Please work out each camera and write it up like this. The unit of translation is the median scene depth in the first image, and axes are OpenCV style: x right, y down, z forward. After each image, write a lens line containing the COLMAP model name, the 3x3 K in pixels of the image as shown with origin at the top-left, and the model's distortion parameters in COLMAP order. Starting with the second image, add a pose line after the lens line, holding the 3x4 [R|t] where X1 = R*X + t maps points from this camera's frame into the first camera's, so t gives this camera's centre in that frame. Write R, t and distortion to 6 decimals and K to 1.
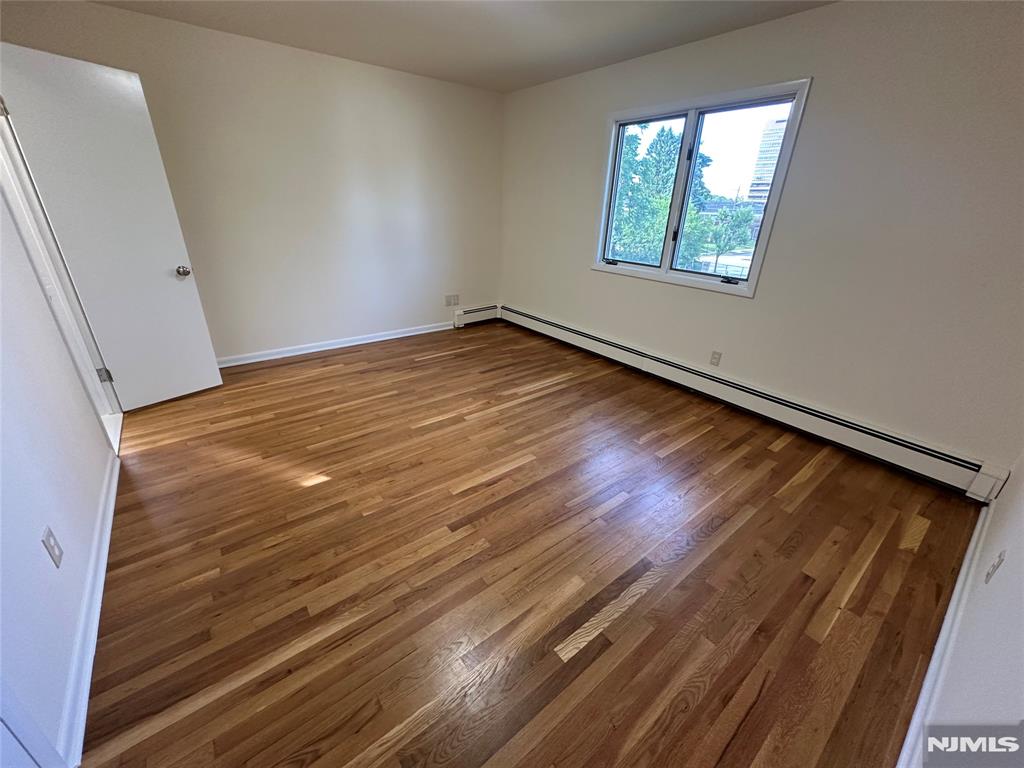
lens RADIAL K [[409.7, 0, 512.3], [0, 409.7, 382.8], [0, 0, 1]] dist [-0.001678, -0.000237]
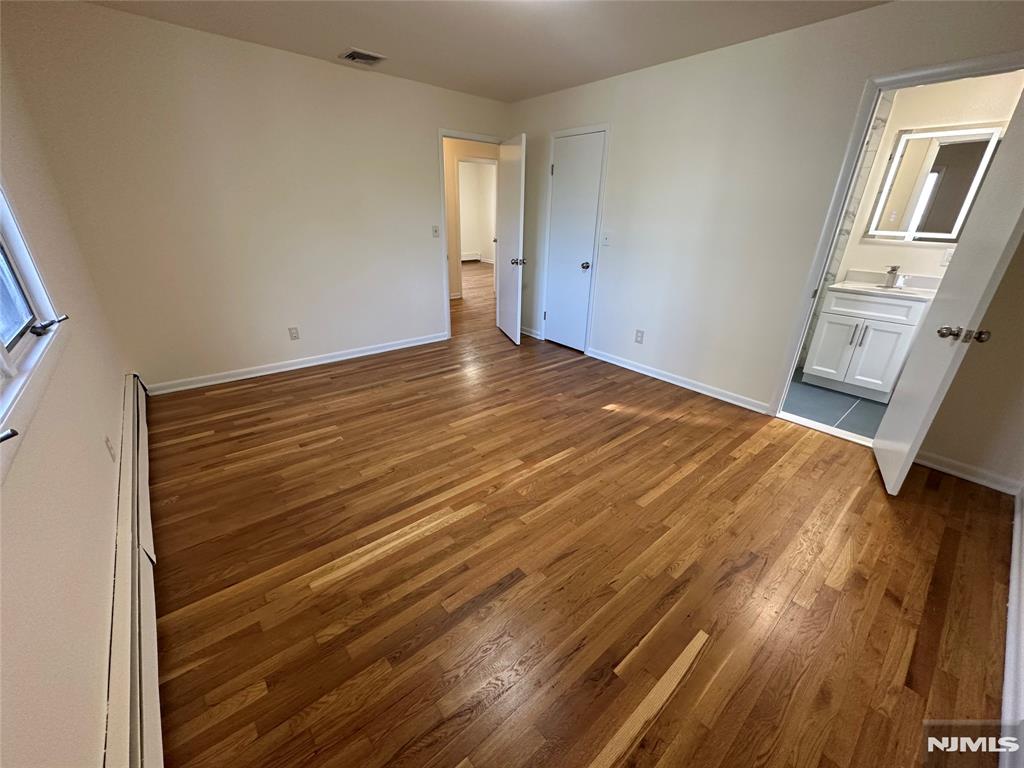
lens RADIAL K [[409.7, 0, 511.9], [0, 409.7, 385.8], [0, 0, 1]] dist [-0.001678, -0.000237]
pose [[-0.997784, -0.033092, -0.057730, -0.042463], [-0.064765, 0.682125, 0.728362, -0.653185], [0.015276, 0.730487, -0.682756, 1.506147]]
